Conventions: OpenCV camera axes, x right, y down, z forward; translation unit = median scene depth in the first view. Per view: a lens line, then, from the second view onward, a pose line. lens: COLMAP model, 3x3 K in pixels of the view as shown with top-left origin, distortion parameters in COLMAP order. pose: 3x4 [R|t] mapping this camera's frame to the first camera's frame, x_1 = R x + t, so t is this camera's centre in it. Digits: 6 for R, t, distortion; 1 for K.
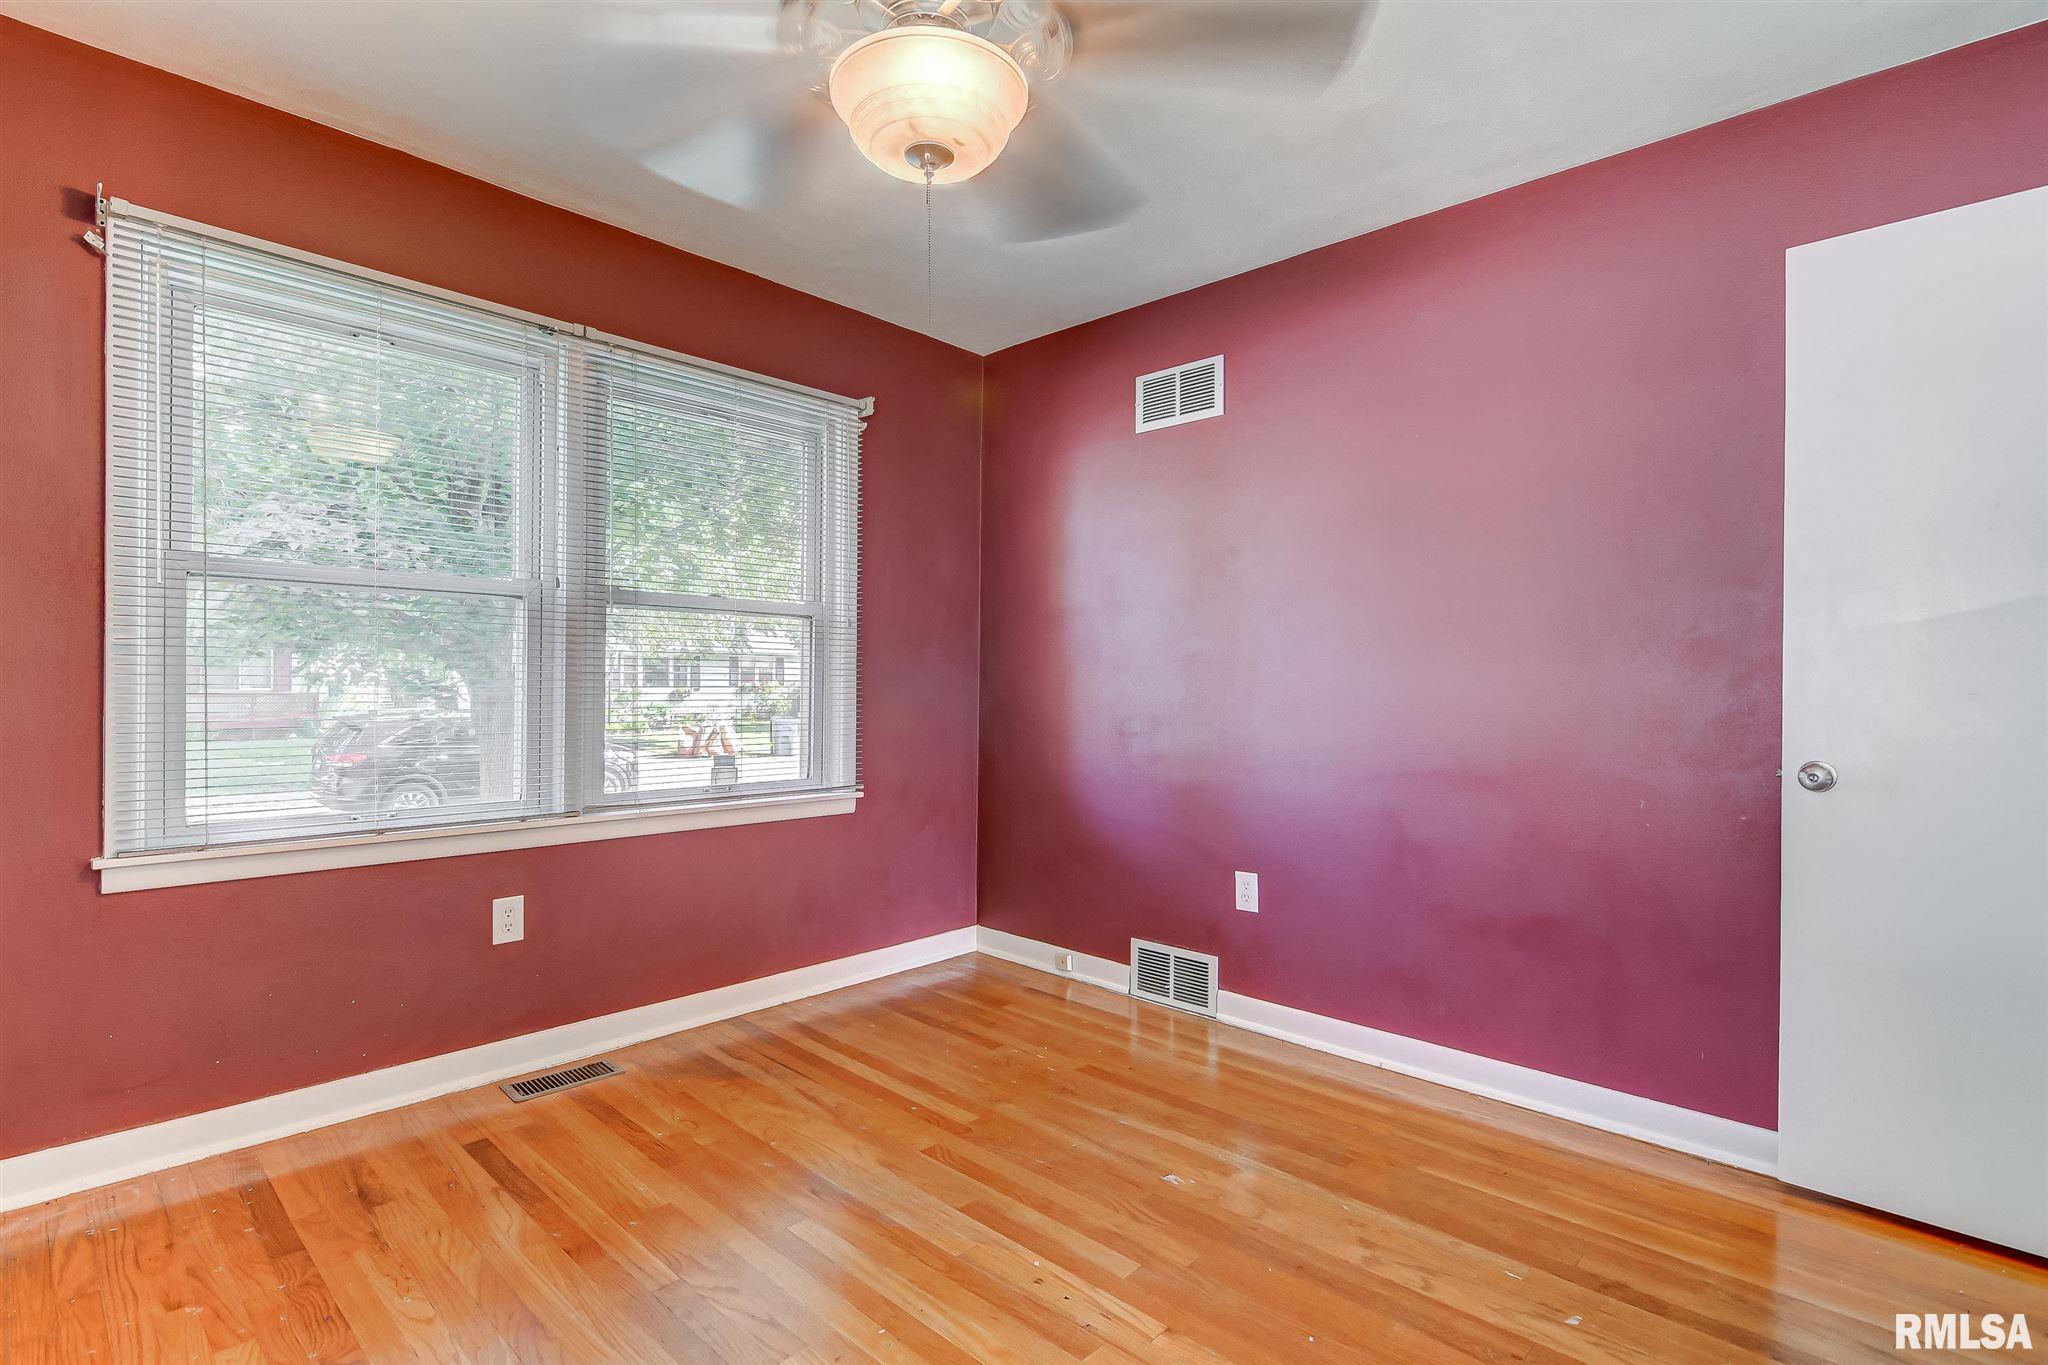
lens RADIAL K [[982.4, 0, 1008.3], [0, 982.4, 686.4], [0, 0, 1]] dist [-0.001328, -0.001621]
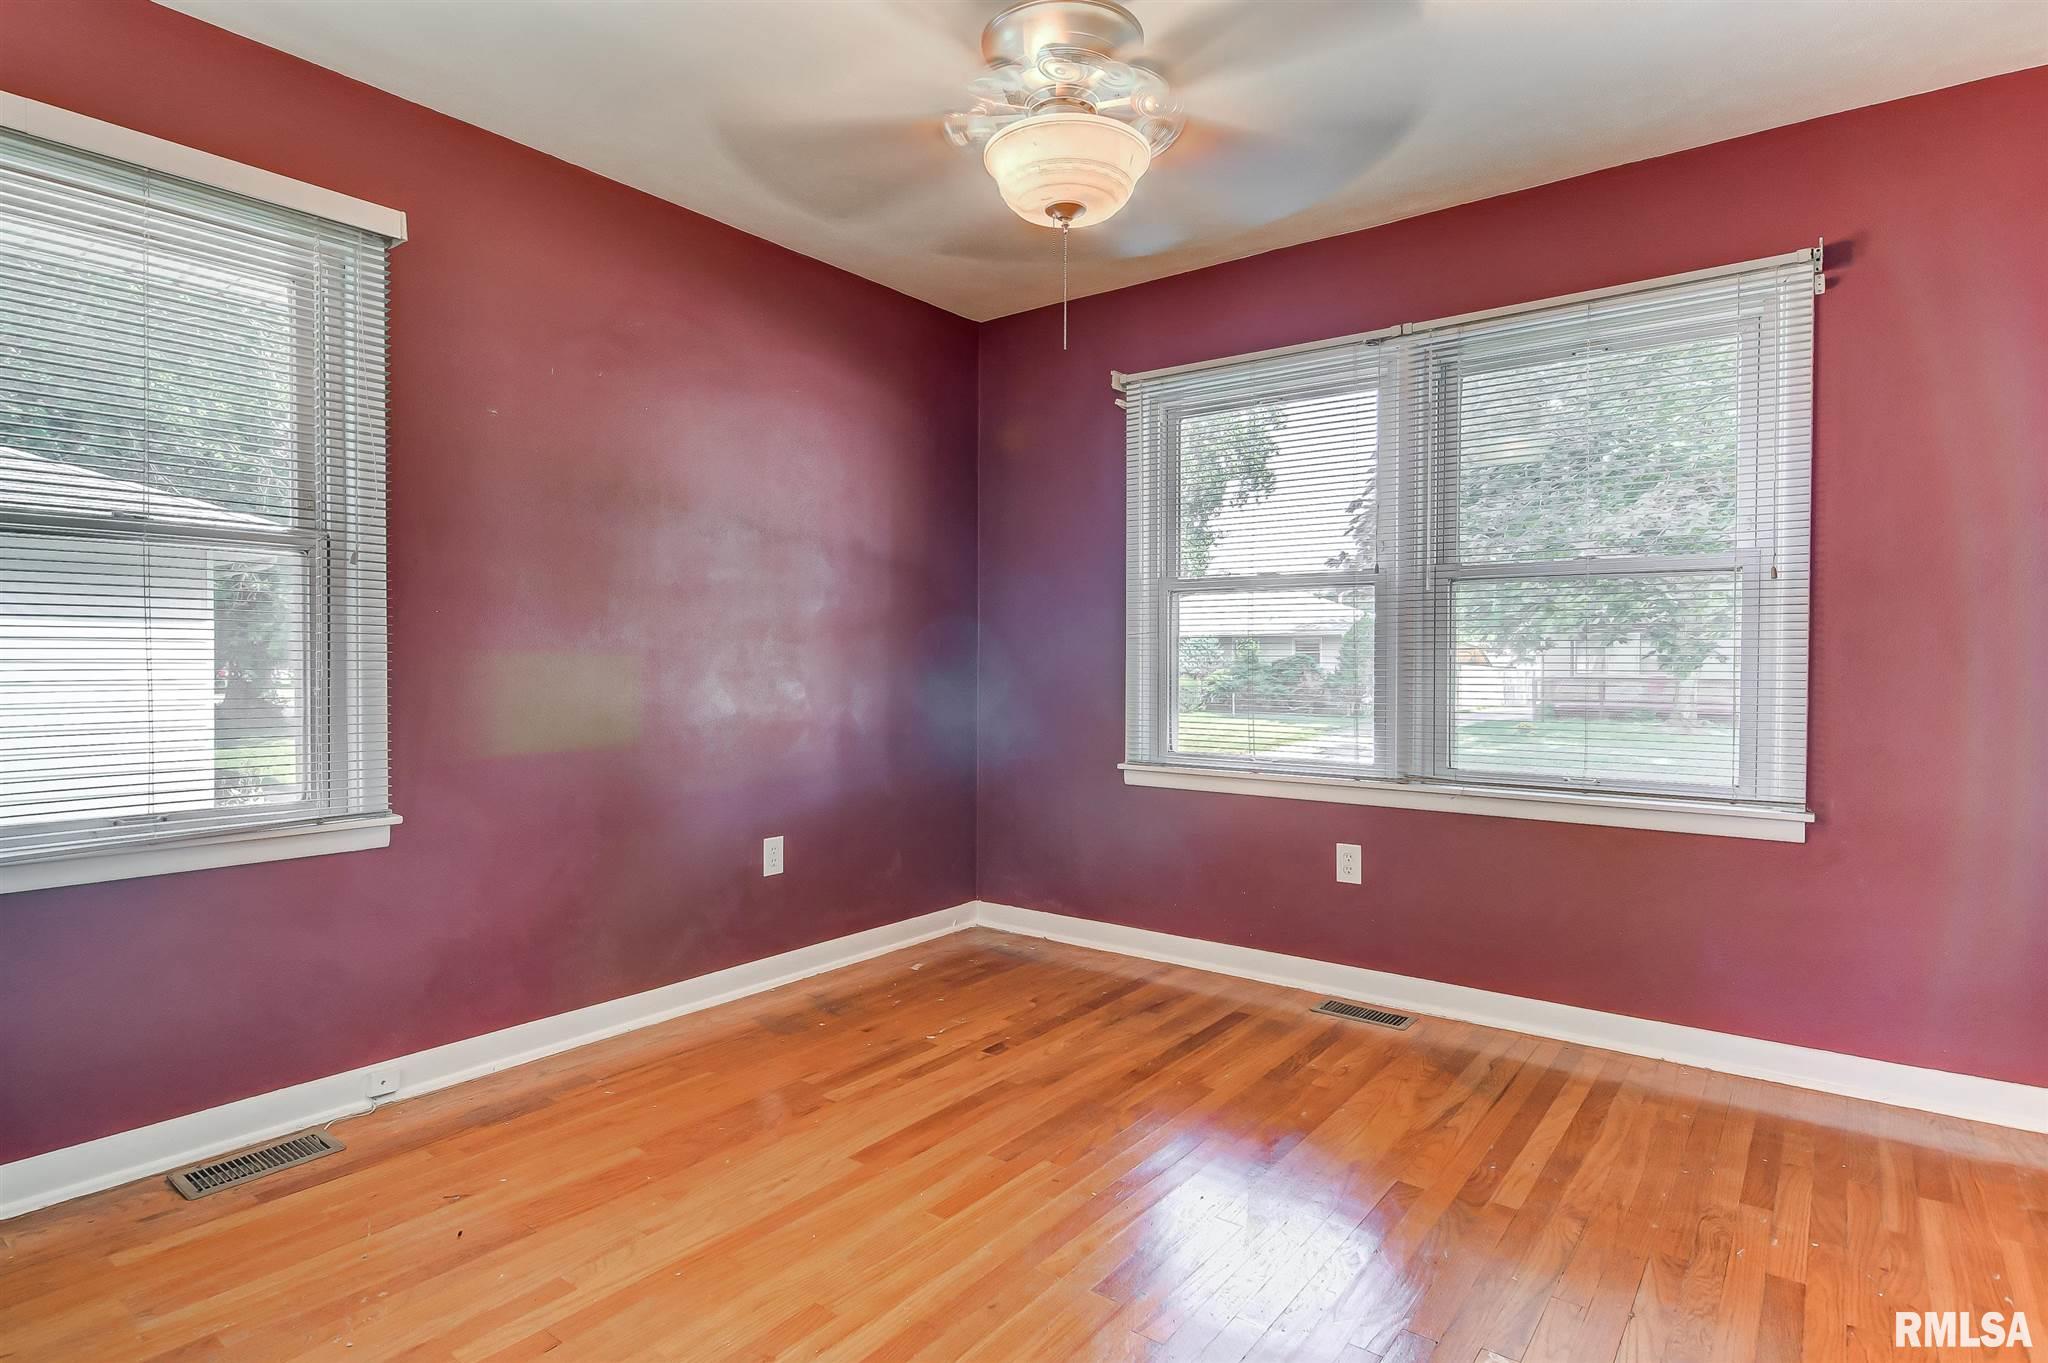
lens RADIAL K [[1117.1, 0, 1024.0], [0, 1117.1, 681.5], [0, 0, 1]] dist [-0.002208, -0.001897]
pose [[0.096142, 0.009672, -0.995321, 0.775495], [-0.004444, 0.999947, 0.009288, 0.012116], [0.995358, 0.003531, 0.096180, 0.497778]]
